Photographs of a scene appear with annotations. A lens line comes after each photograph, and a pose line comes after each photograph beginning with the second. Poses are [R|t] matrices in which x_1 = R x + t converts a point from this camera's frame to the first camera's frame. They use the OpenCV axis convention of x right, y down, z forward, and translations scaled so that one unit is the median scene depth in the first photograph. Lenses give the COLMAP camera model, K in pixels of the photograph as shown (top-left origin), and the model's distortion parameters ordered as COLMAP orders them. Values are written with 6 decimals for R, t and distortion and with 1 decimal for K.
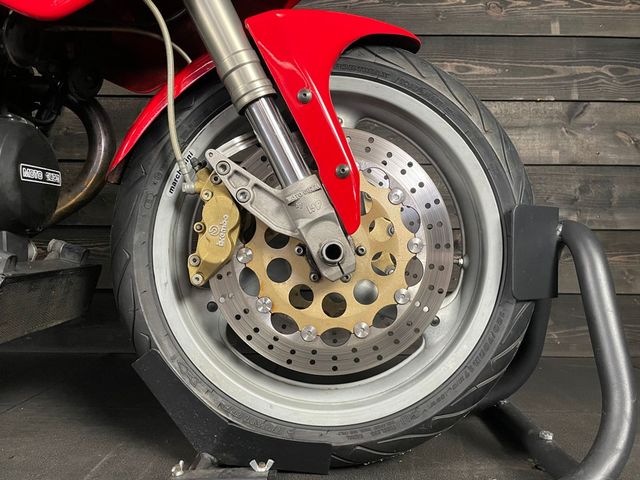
lens RADIAL K [[482.4, 0, 325.3], [0, 482.4, 237.8], [0, 0, 1]] dist [0.095809, -0.127080]
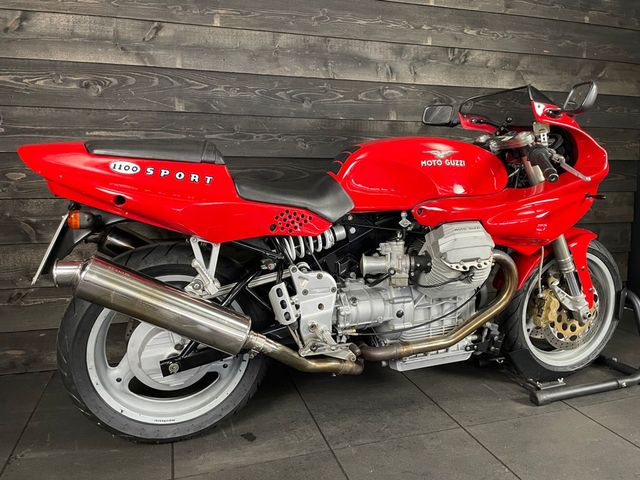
lens RADIAL K [[480.6, 0, 323.2], [0, 480.6, 238.2], [0, 0, 1]] dist [0.091748, -0.122495]
pose [[0.951386, -0.046660, 0.304447, -2.359005], [-0.001905, 0.987548, 0.157306, -0.888197], [-0.307996, -0.150238, 0.939450, -1.295310]]
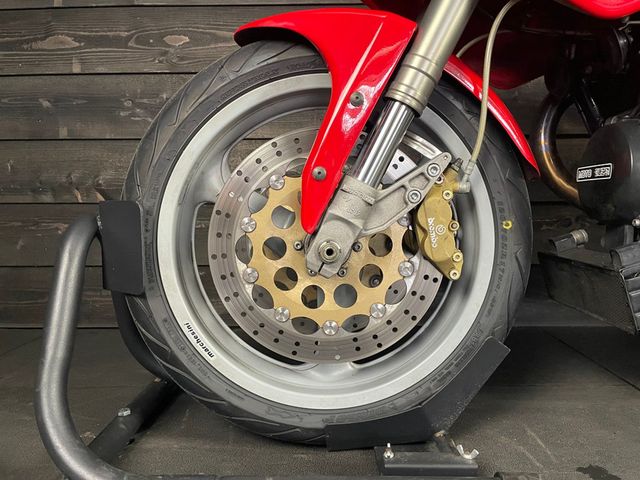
lens RADIAL K [[480.6, 0, 323.2], [0, 480.6, 238.2], [0, 0, 1]] dist [0.091748, -0.122495]
pose [[0.999844, -0.013843, -0.011012, -2.578010], [0.014743, 0.996156, 0.086353, -0.100627], [0.009774, -0.086502, 0.996204, 0.002732]]
